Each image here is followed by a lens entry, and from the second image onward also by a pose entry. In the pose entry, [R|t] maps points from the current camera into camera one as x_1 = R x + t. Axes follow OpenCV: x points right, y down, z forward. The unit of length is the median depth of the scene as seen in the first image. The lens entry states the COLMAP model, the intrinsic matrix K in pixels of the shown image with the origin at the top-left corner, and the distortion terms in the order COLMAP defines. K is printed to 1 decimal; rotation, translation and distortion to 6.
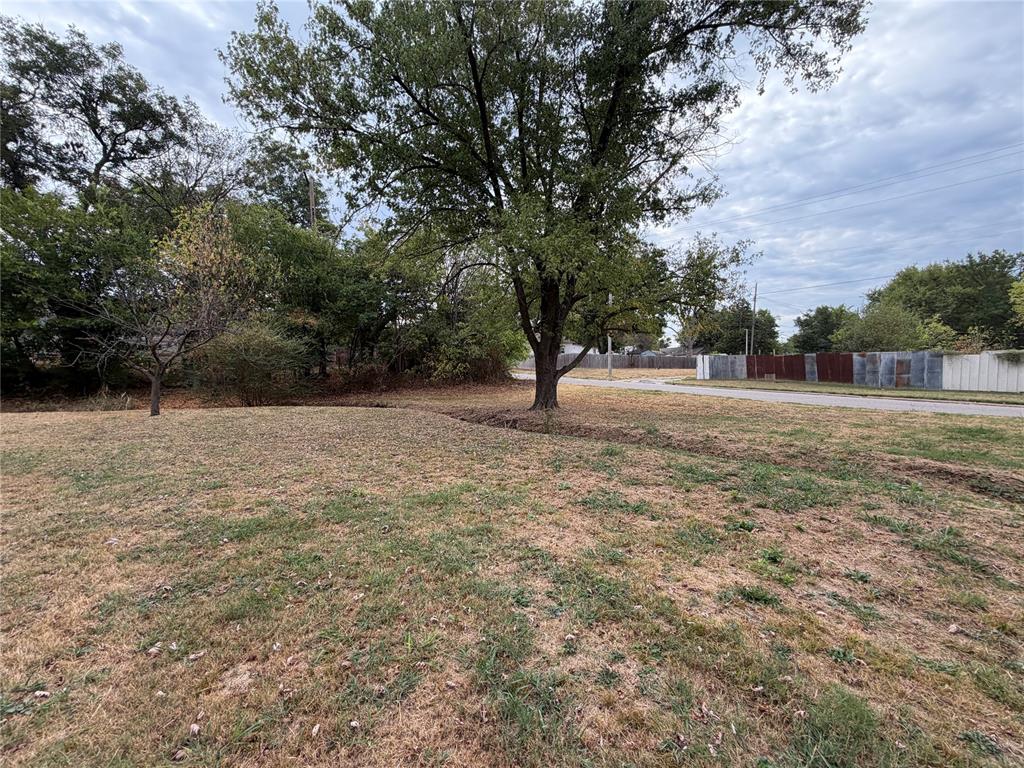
lens RADIAL K [[408.3, 0, 510.0], [0, 408.3, 382.1], [0, 0, 1]] dist [-0.000668, 0.000520]
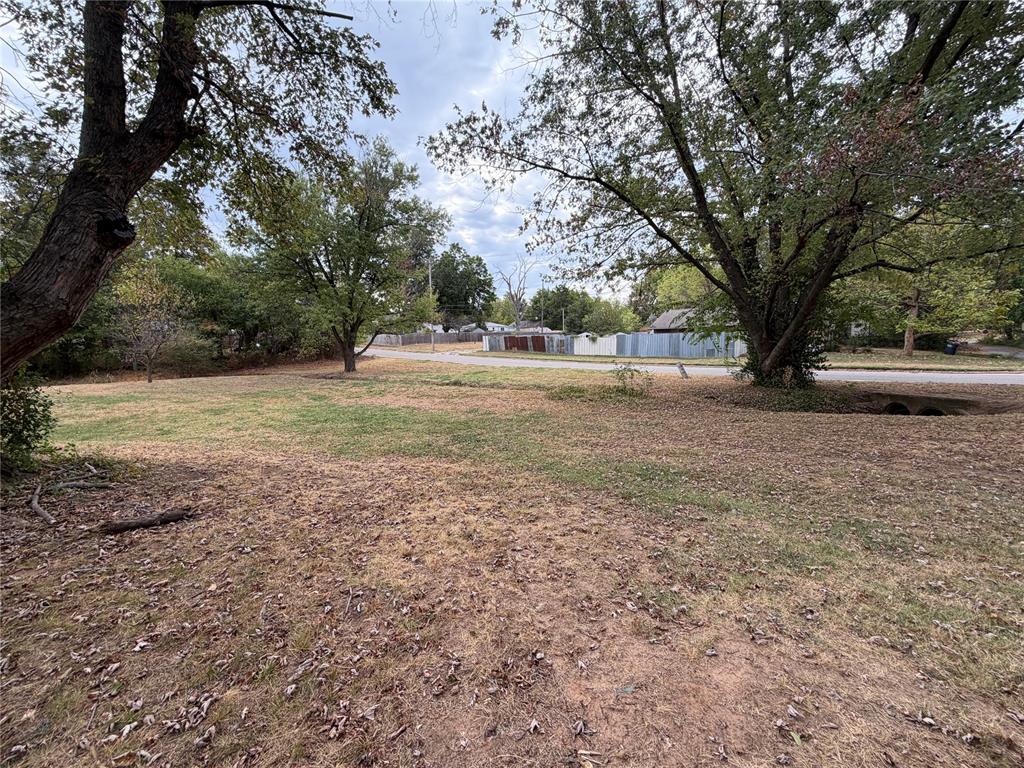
lens RADIAL K [[408.3, 0, 509.3], [0, 408.3, 387.5], [0, 0, 1]] dist [-0.000668, 0.000520]
pose [[0.963105, -0.054764, 0.263494, 0.255580], [0.031296, 0.995225, 0.092455, -0.021368], [-0.267299, -0.080798, 0.960220, -1.087244]]
